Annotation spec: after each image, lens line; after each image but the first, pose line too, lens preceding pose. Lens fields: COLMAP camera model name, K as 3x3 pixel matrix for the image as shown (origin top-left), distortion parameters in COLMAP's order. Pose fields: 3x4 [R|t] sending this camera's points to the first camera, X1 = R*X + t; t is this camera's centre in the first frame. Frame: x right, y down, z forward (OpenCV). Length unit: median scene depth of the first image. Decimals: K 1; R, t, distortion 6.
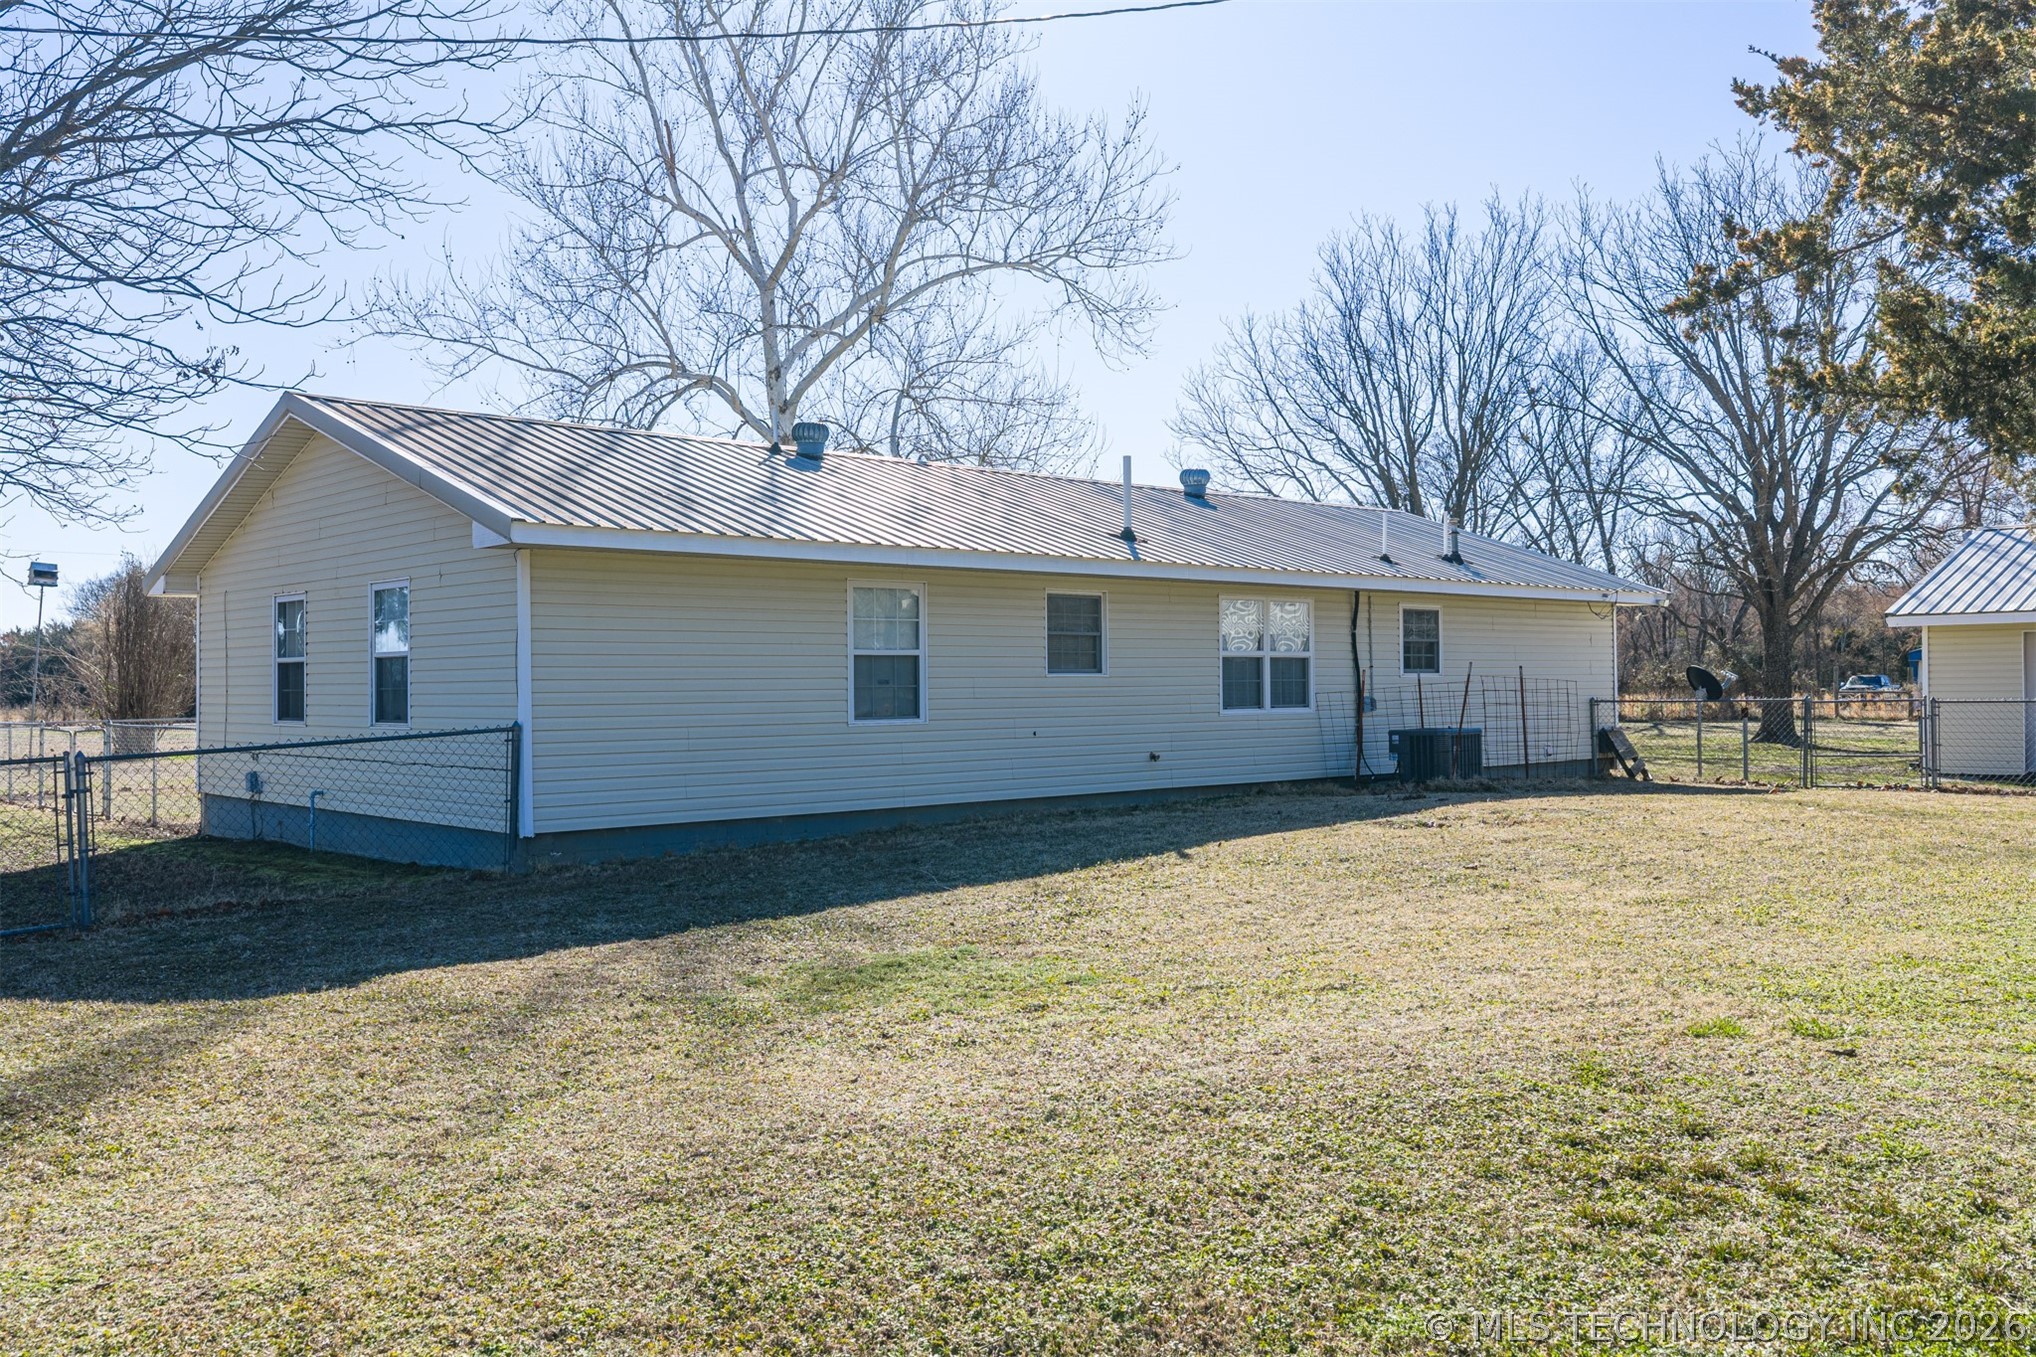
lens RADIAL K [[1683.4, 0, 1018.0], [0, 1683.4, 678.5], [0, 0, 1]] dist [0.011369, -0.020761]
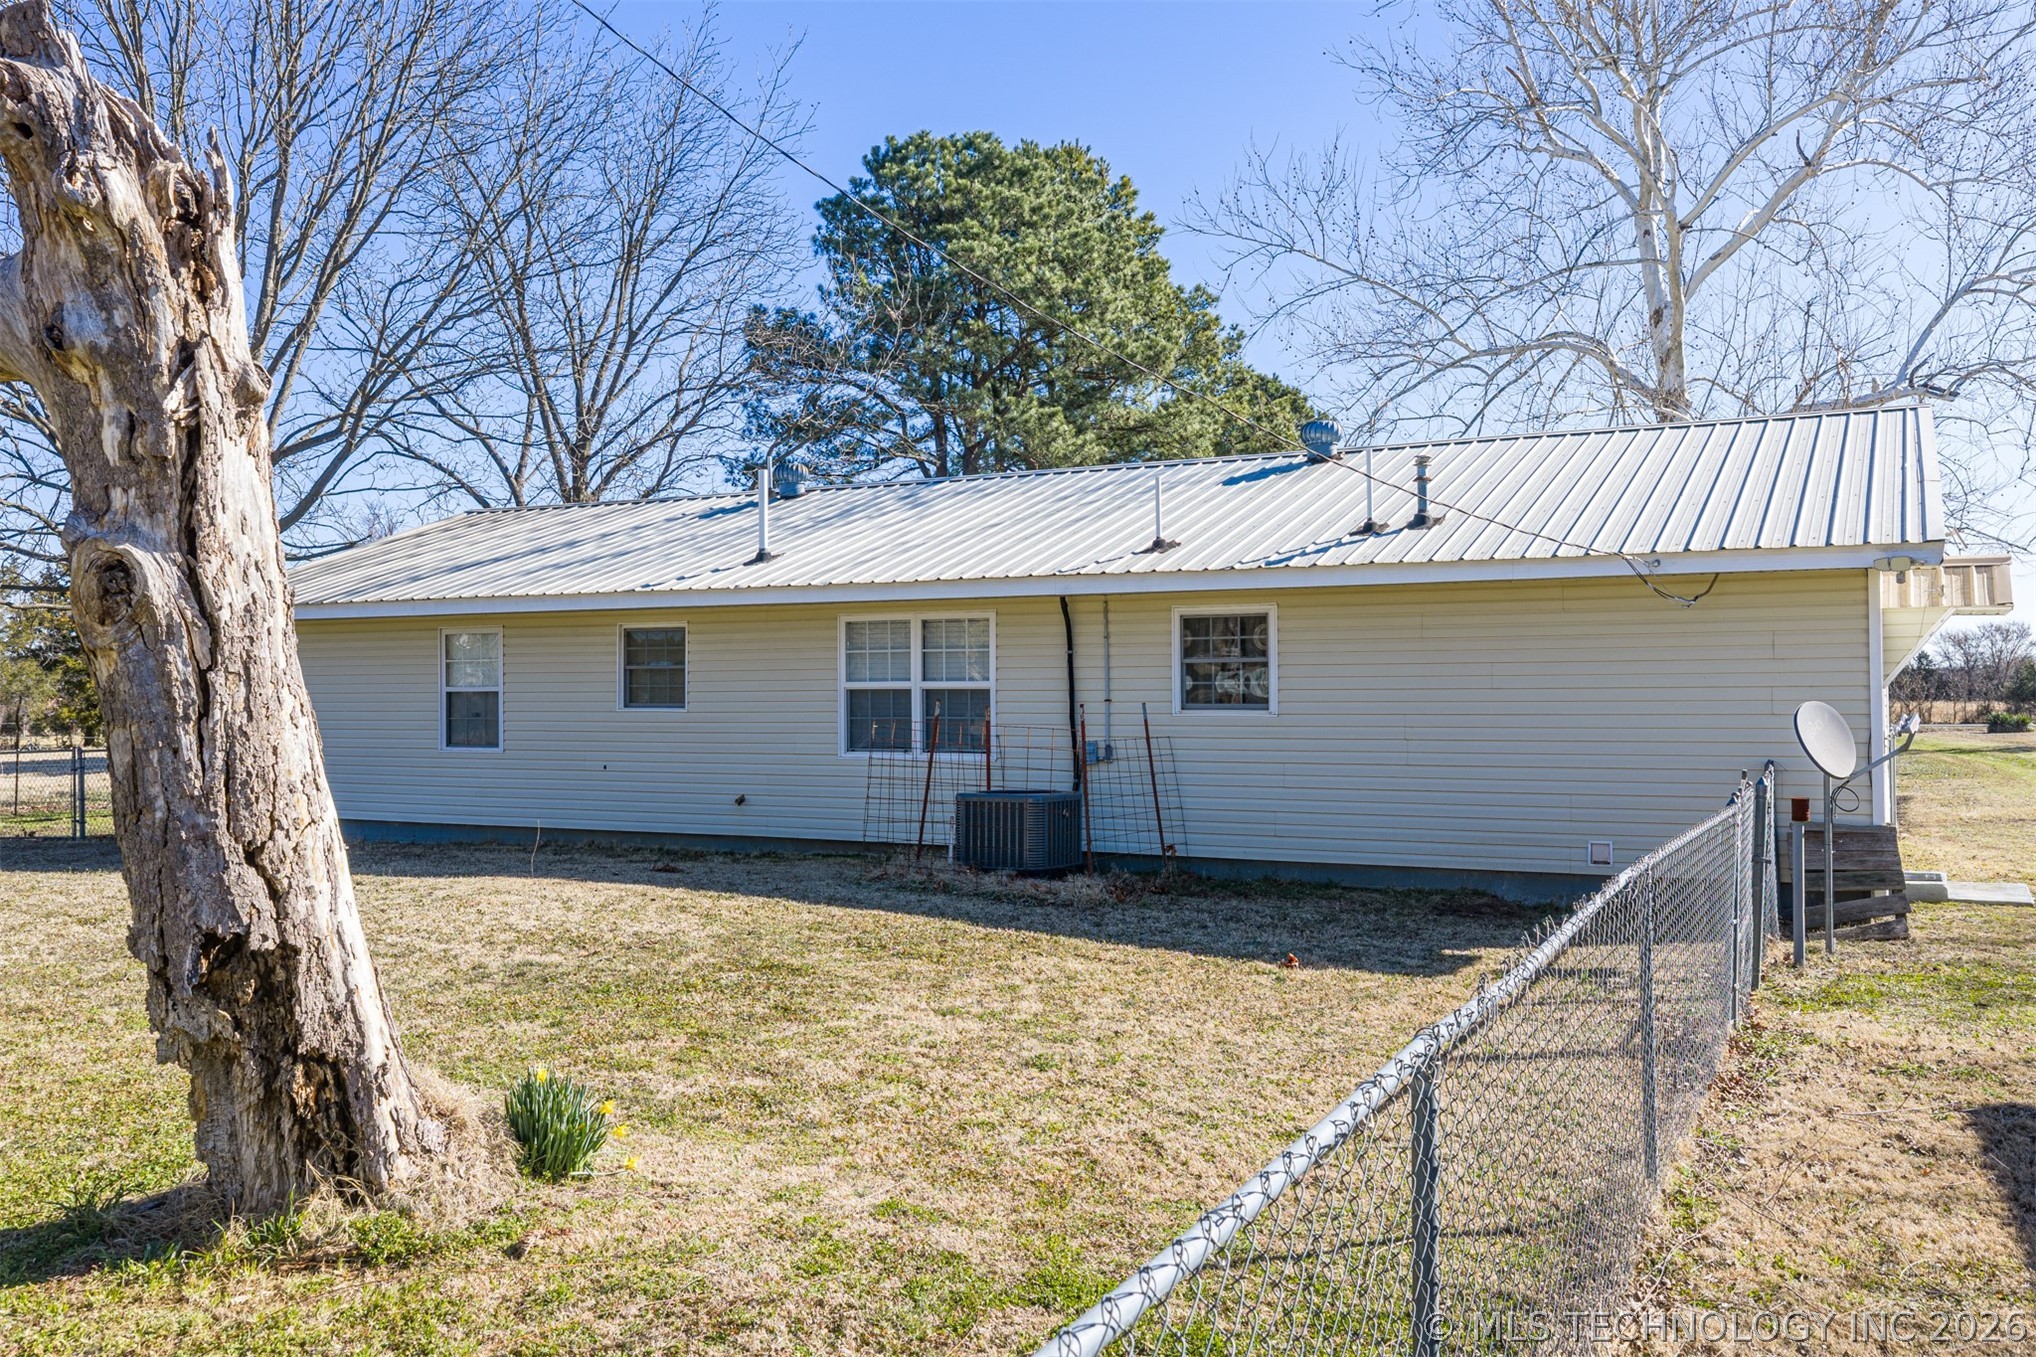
lens RADIAL K [[1683.4, 0, 1018.0], [0, 1683.4, 678.5], [0, 0, 1]] dist [0.011369, -0.020761]
pose [[0.363721, -0.016855, -0.931355, 0.914570], [-0.005257, 0.999783, -0.020147, -0.001729], [0.931493, 0.012224, 0.363553, 0.747280]]
